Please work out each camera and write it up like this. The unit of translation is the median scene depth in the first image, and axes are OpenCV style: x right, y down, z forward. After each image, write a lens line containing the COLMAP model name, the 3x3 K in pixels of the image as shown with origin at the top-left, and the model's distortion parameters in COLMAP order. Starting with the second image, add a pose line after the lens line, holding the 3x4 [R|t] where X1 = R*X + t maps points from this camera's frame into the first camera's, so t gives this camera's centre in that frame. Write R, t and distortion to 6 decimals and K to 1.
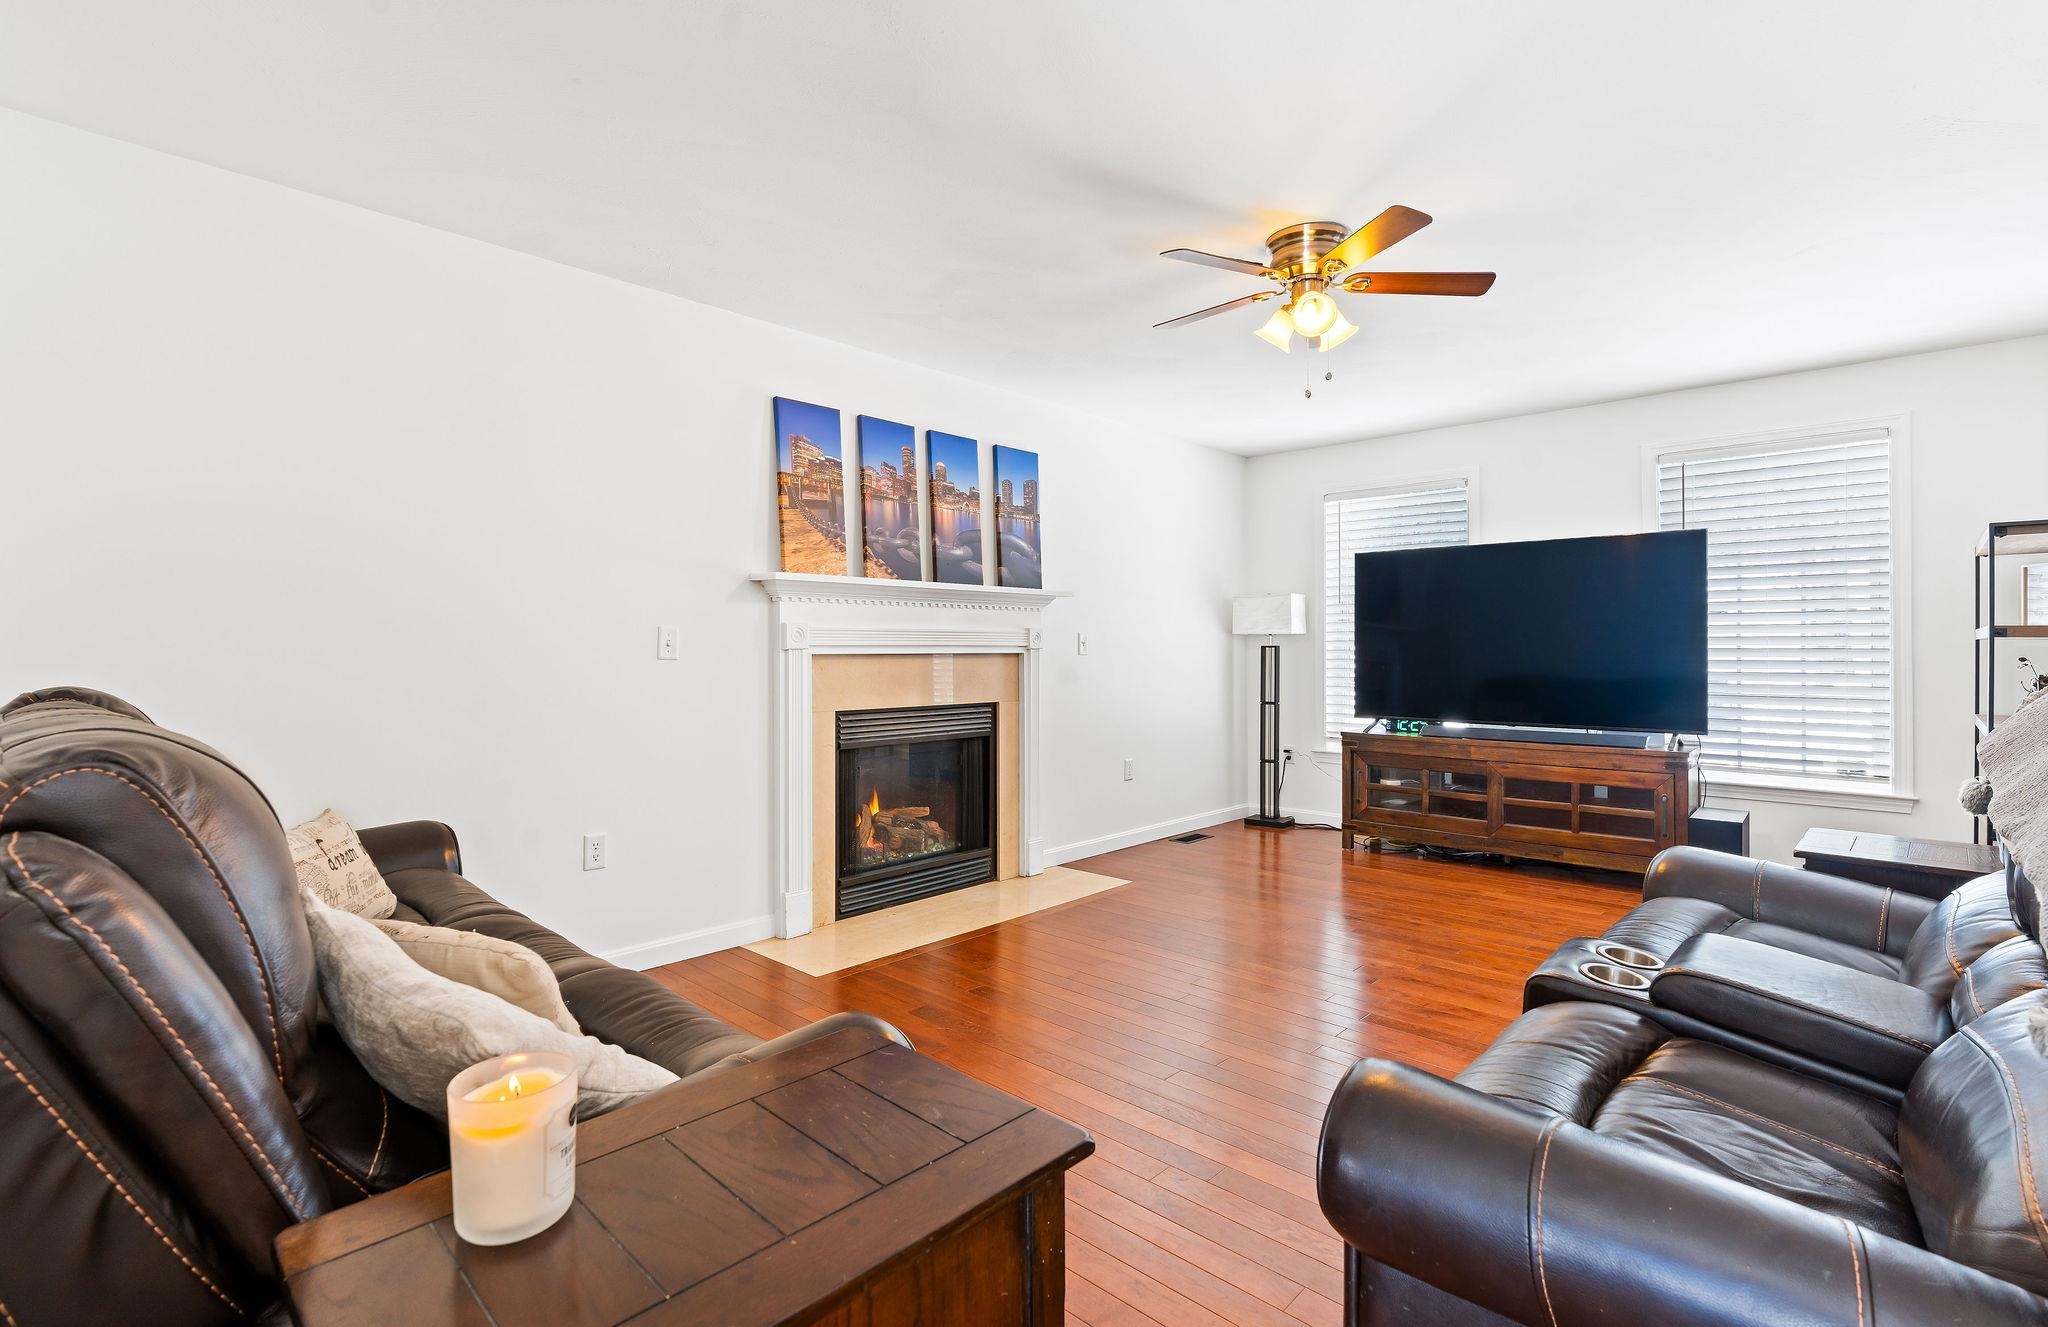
lens RADIAL K [[956.6, 0, 1026.1], [0, 956.6, 650.7], [0, 0, 1]] dist [0.001173, 0.000010]
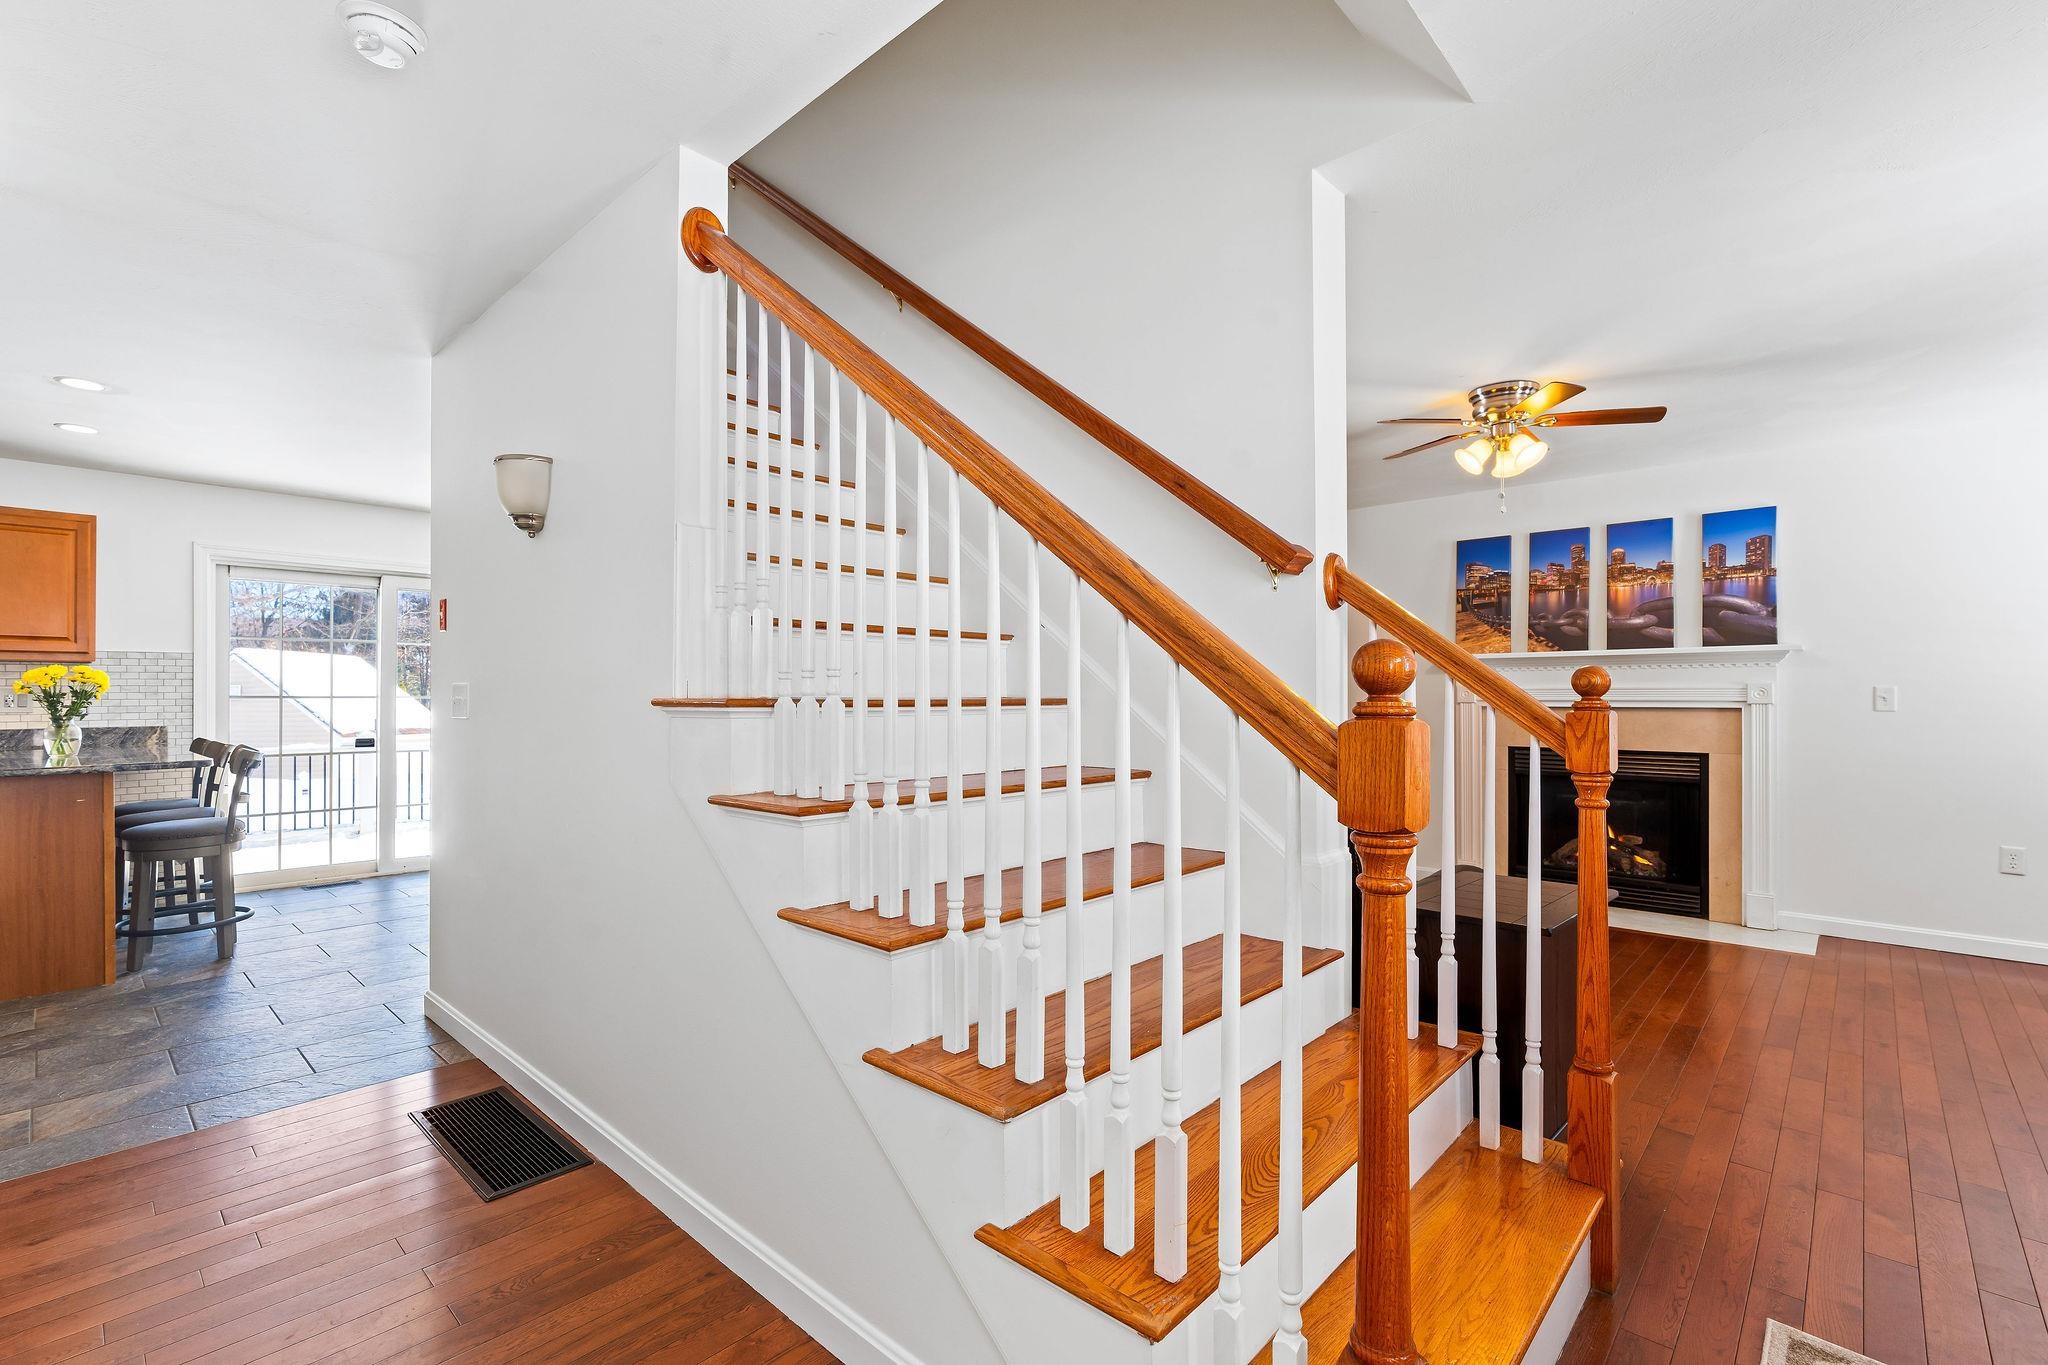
lens RADIAL K [[917.4, 0, 1026.1], [0, 917.4, 692.9], [0, 0, 1]] dist [-0.003205, -0.000492]
pose [[0.008267, -0.004119, -0.999957, 1.029922], [-0.003478, 0.999985, -0.004148, -0.007364], [0.999960, 0.003512, 0.008253, 0.233669]]
